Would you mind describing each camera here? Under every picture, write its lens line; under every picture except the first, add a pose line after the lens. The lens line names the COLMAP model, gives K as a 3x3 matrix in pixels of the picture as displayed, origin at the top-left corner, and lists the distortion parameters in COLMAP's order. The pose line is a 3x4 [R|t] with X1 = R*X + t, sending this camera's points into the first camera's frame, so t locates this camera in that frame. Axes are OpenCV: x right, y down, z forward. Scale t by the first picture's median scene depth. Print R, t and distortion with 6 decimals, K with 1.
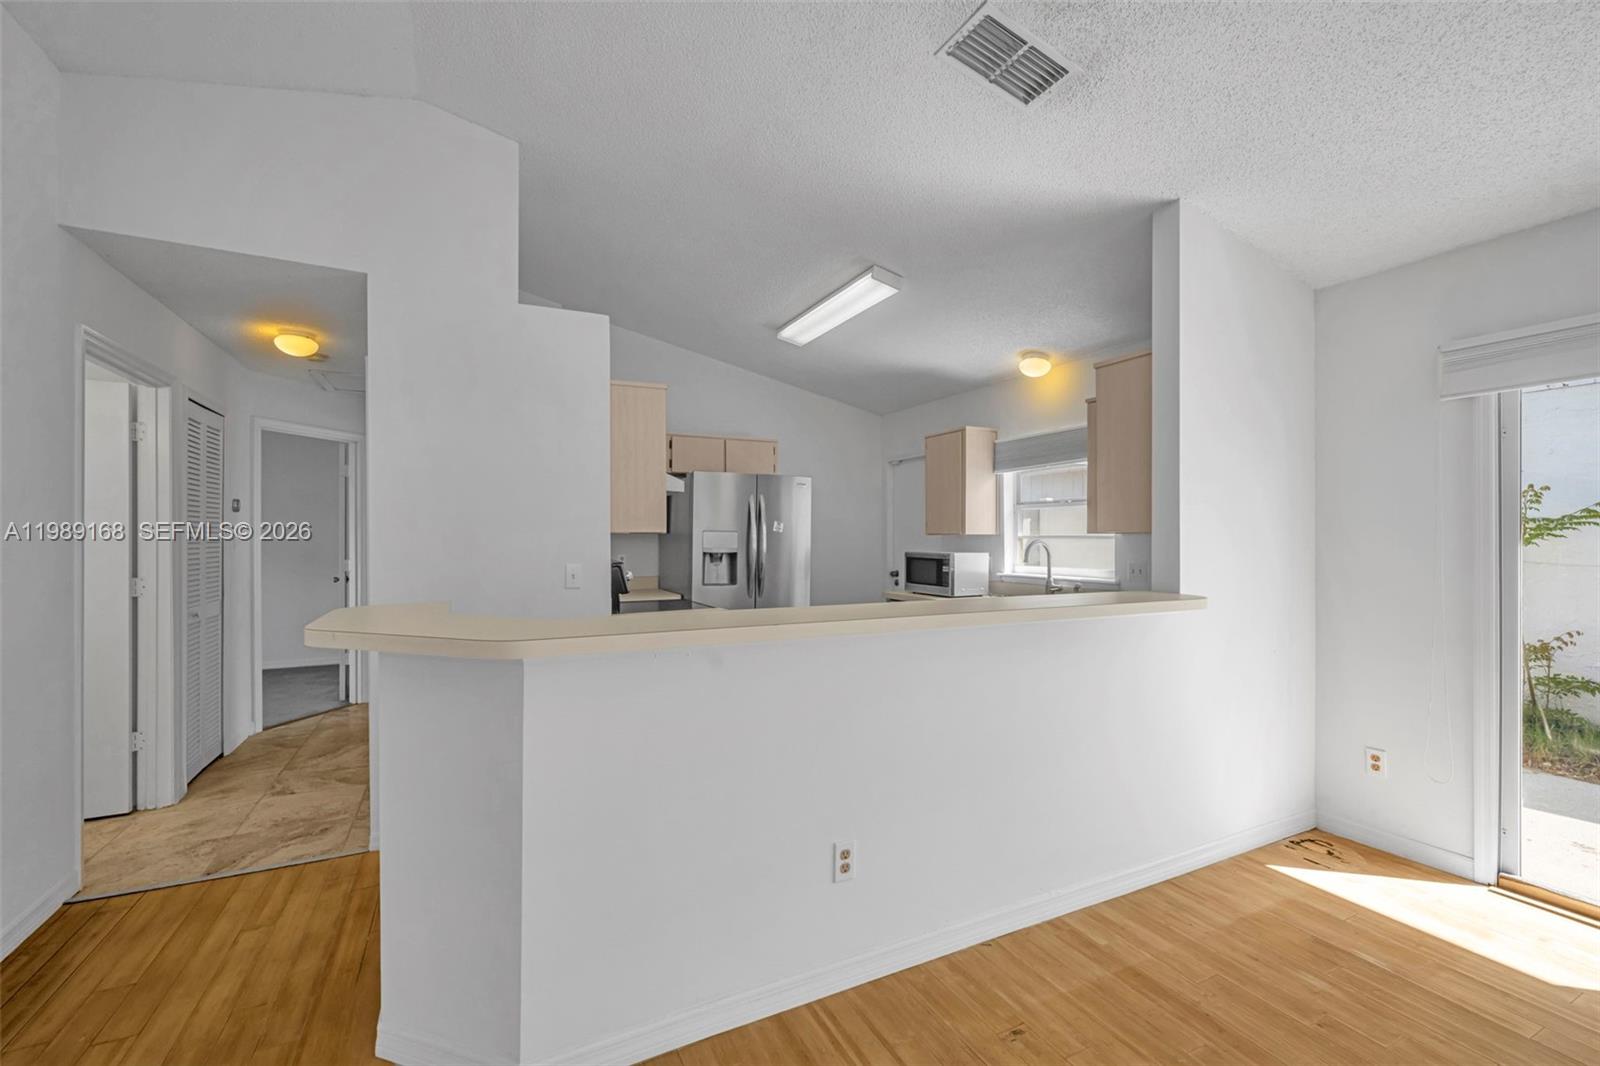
lens RADIAL K [[667.2, 0, 802.1], [0, 667.2, 544.0], [0, 0, 1]] dist [0.000508, 0.000217]
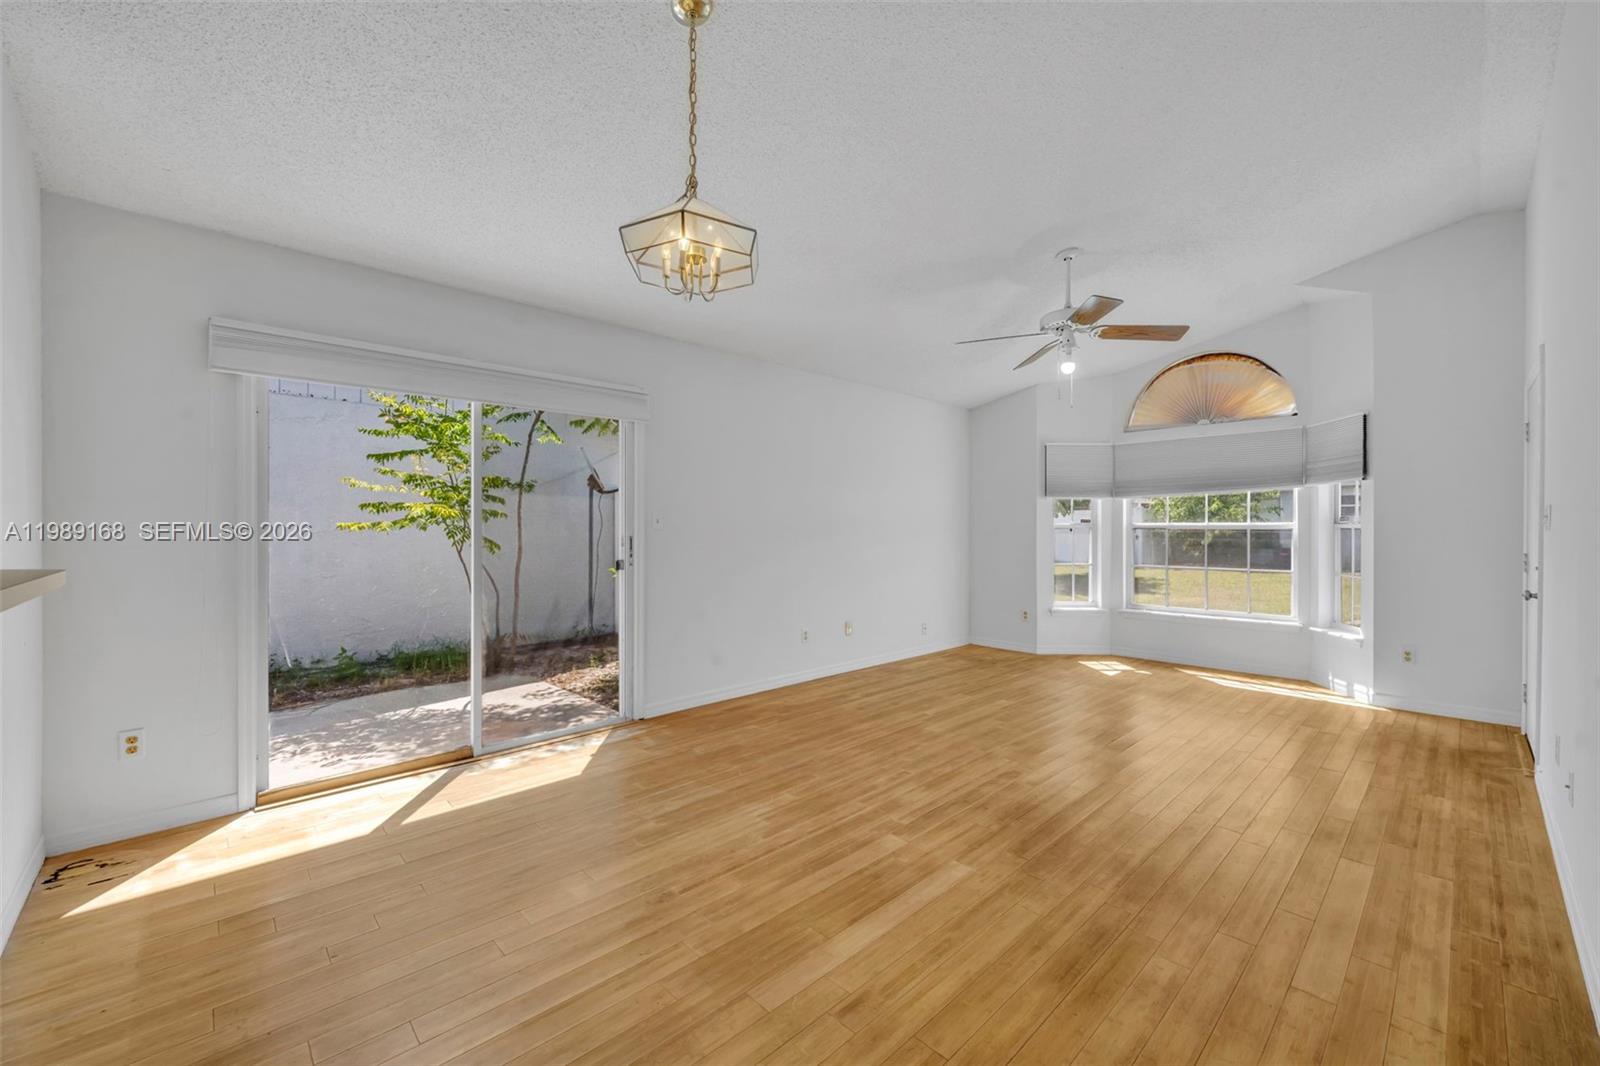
lens RADIAL K [[640.6, 0, 800.5], [0, 640.6, 527.9], [0, 0, 1]] dist [-0.000591, -0.000006]
pose [[-0.289580, 0.002162, 0.957151, -0.197287], [0.008605, 0.999963, 0.000345, 0.029934], [-0.957115, 0.008336, -0.289588, 0.296317]]
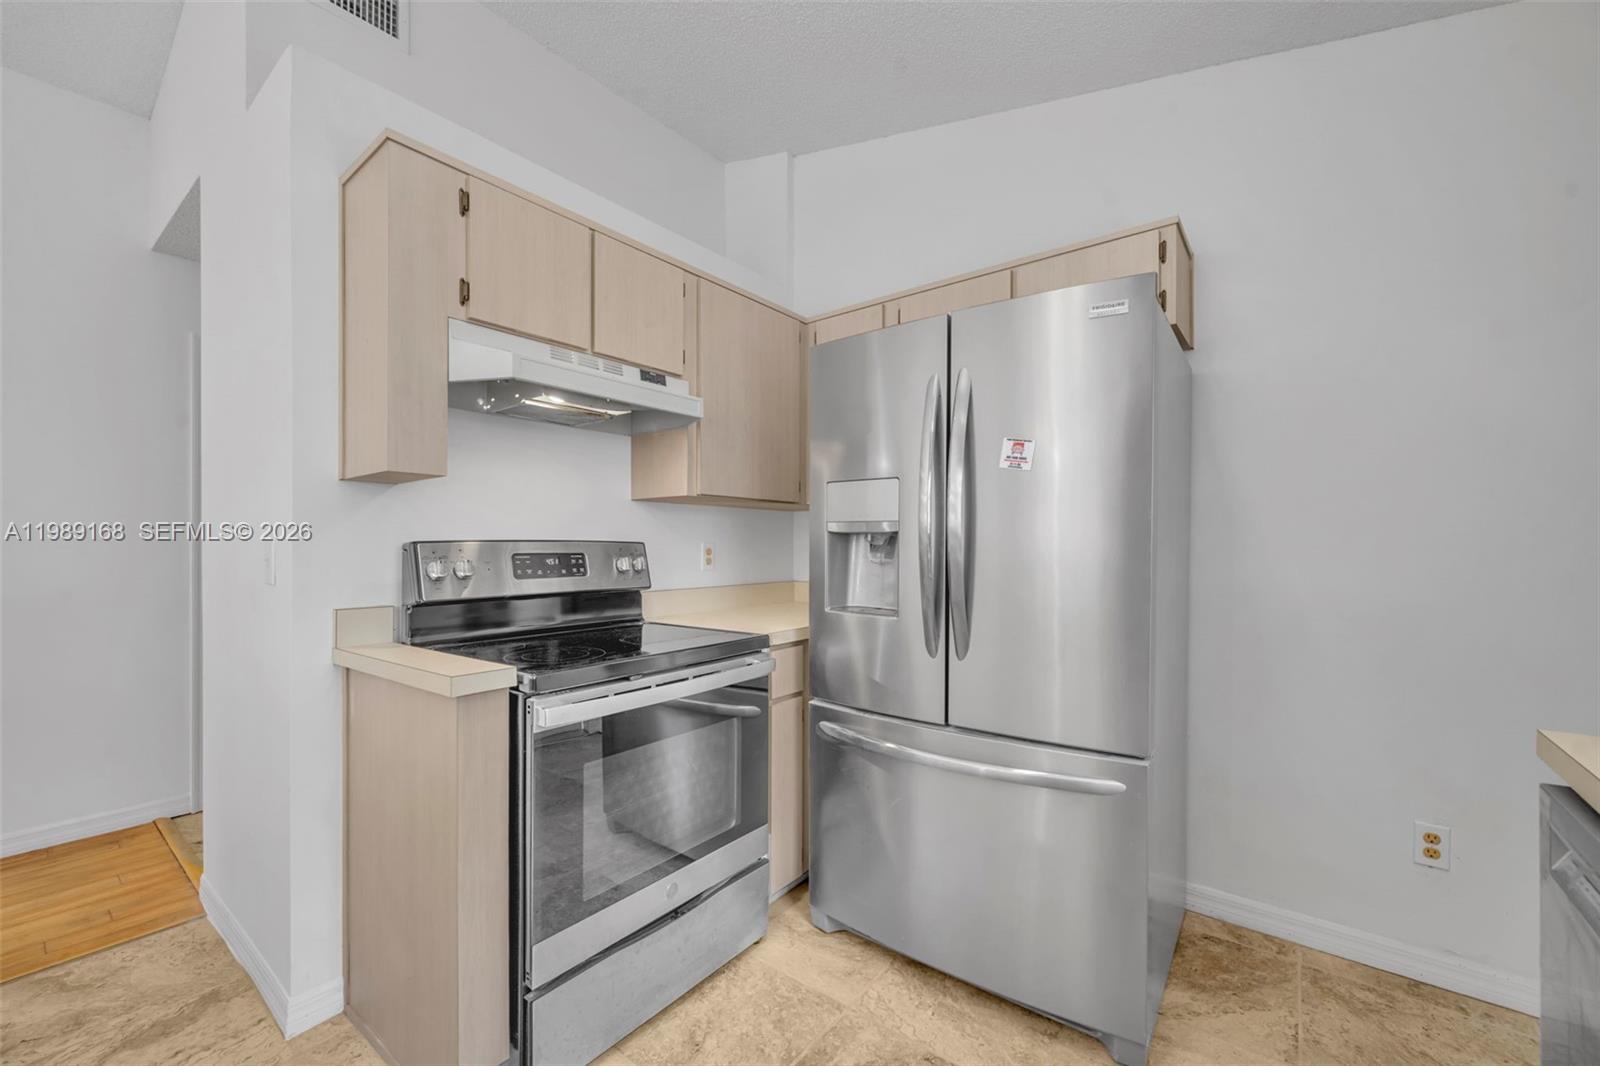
lens RADIAL K [[639.3, 0, 797.3], [0, 639.3, 546.8], [0, 0, 1]] dist [-0.000151, -0.000031]
pose [[0.427795, 0.002509, -0.903872, 0.276433], [-0.006878, 0.999976, -0.000480, 0.029183], [0.903850, 0.006423, 0.427802, 1.030425]]
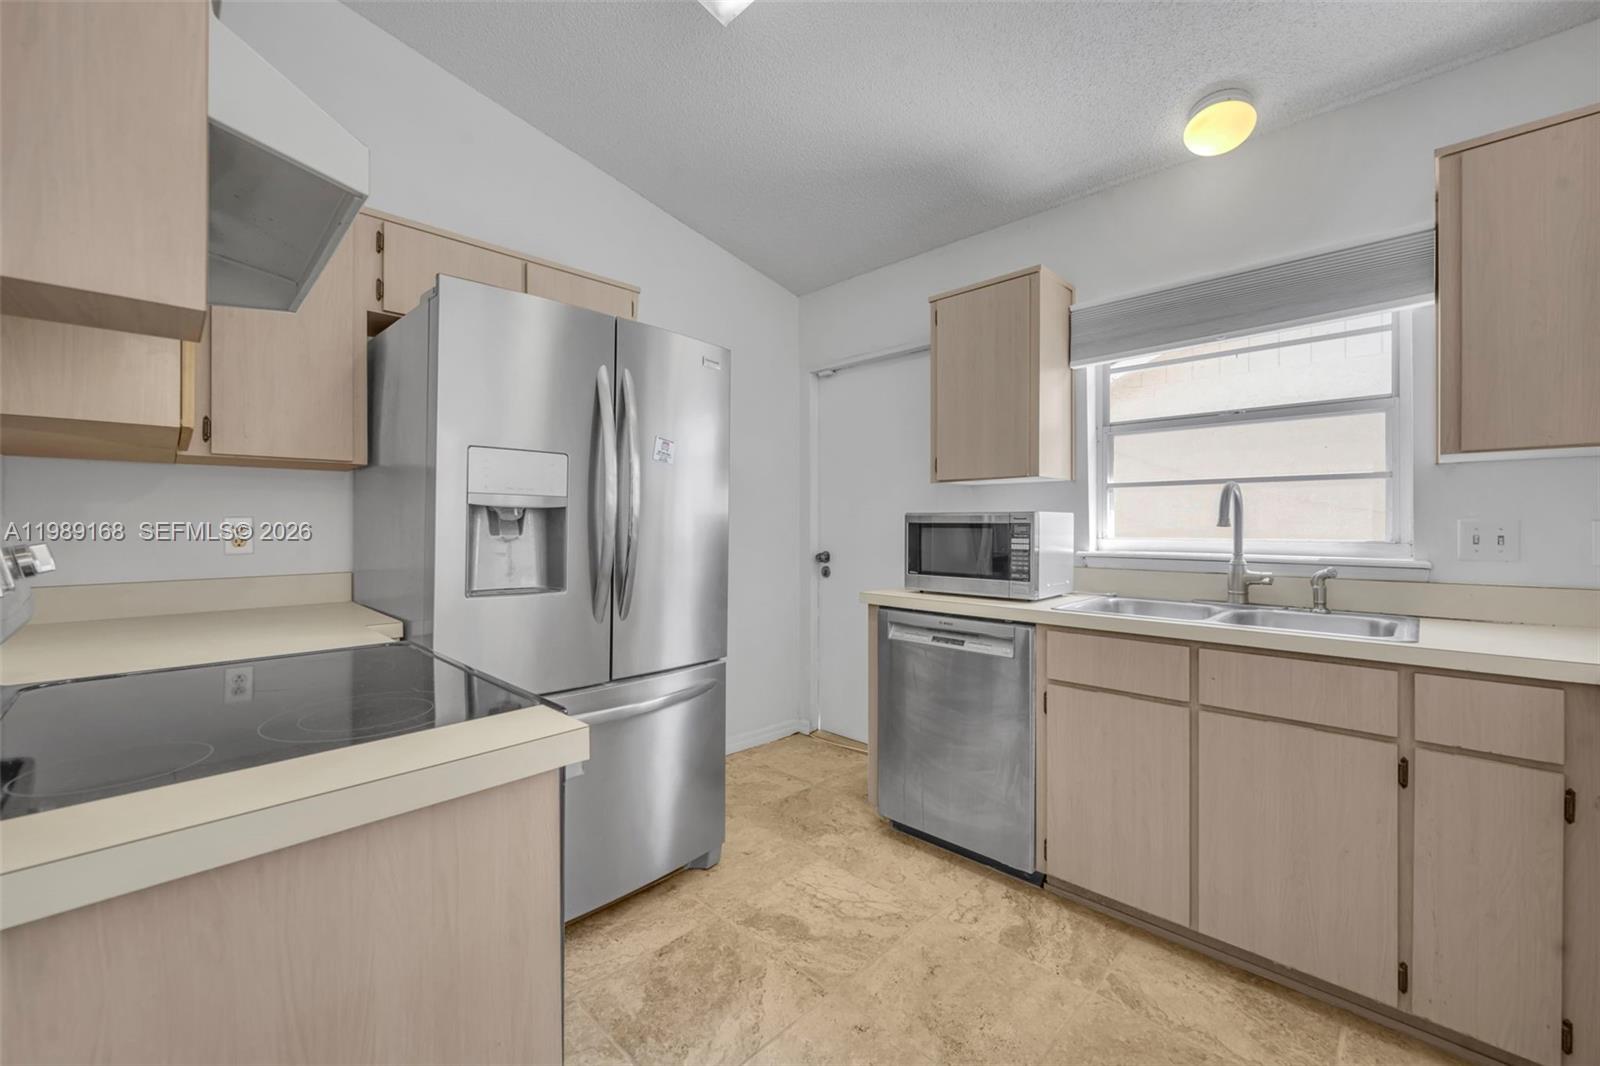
lens RADIAL K [[640.6, 0, 800.5], [0, 640.6, 527.9], [0, 0, 1]] dist [-0.000591, -0.000006]
pose [[0.947486, -0.000631, 0.319797, -0.113638], [0.001959, 0.999991, -0.003829, 0.034862], [-0.319792, 0.004254, 0.947478, 0.785581]]
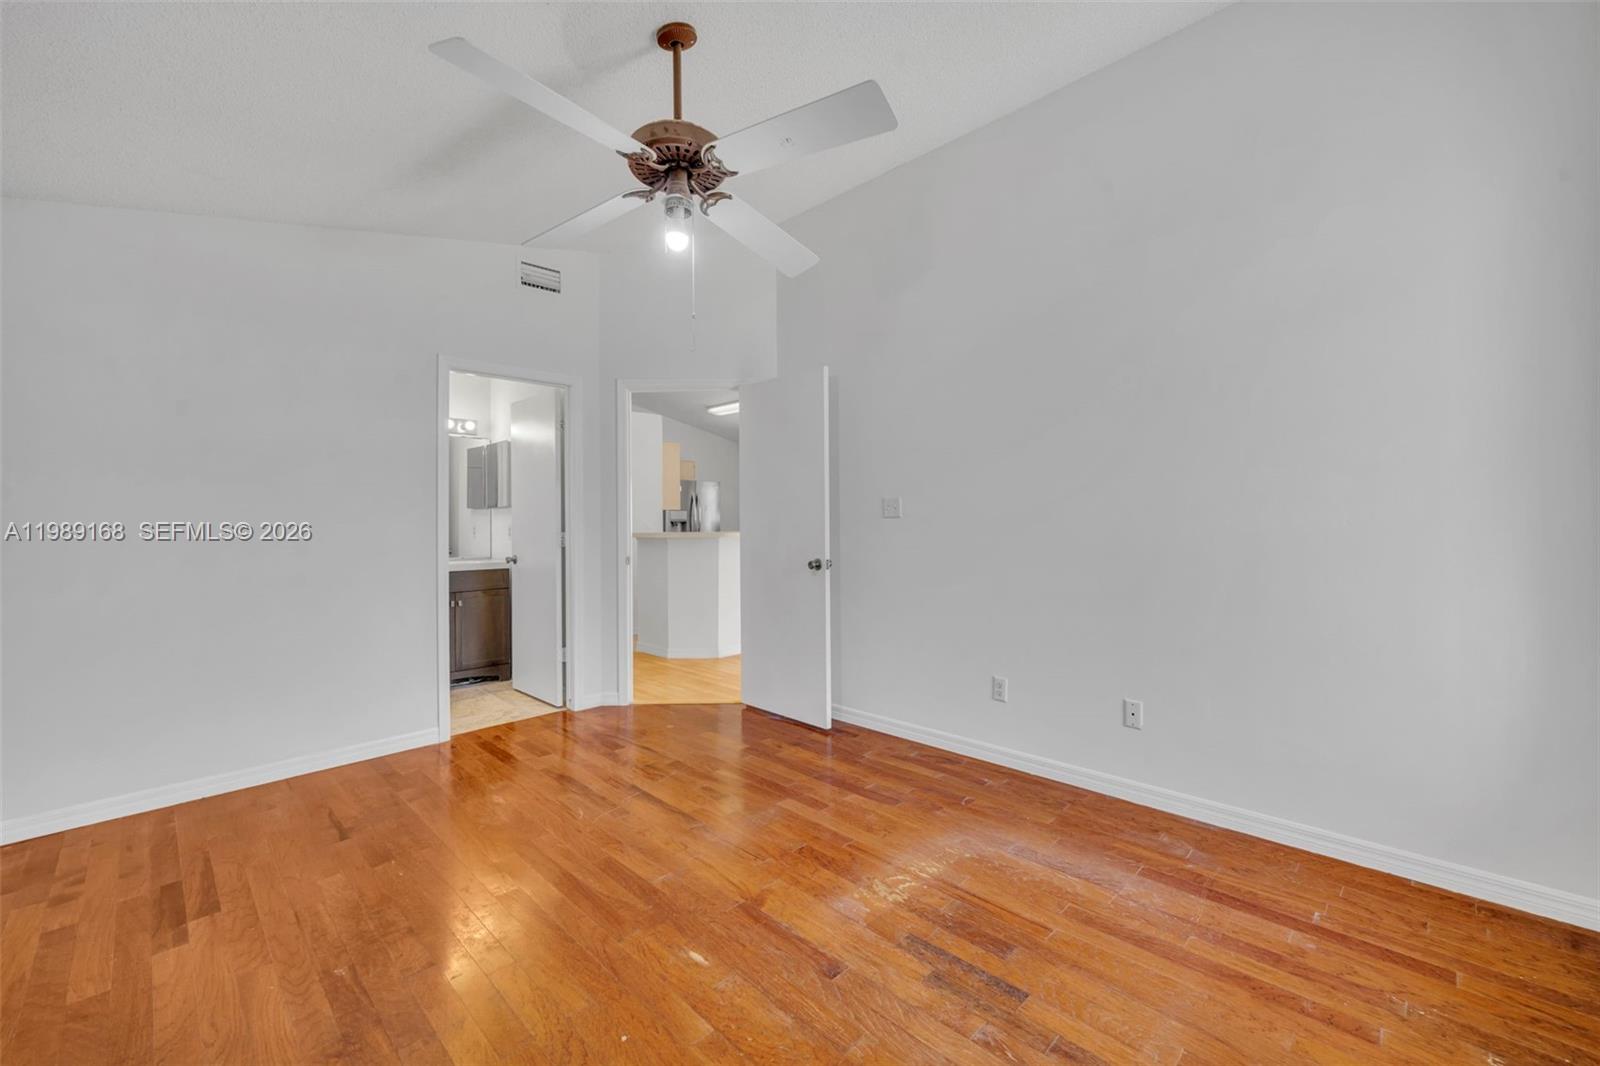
lens RADIAL K [[640.6, 0, 800.5], [0, 640.6, 527.9], [0, 0, 1]] dist [-0.000591, -0.000006]
pose [[0.945019, -0.003161, 0.327001, -0.517821], [0.004549, 0.999984, -0.003480, 0.058660], [-0.326984, 0.004776, 0.945018, -1.158696]]
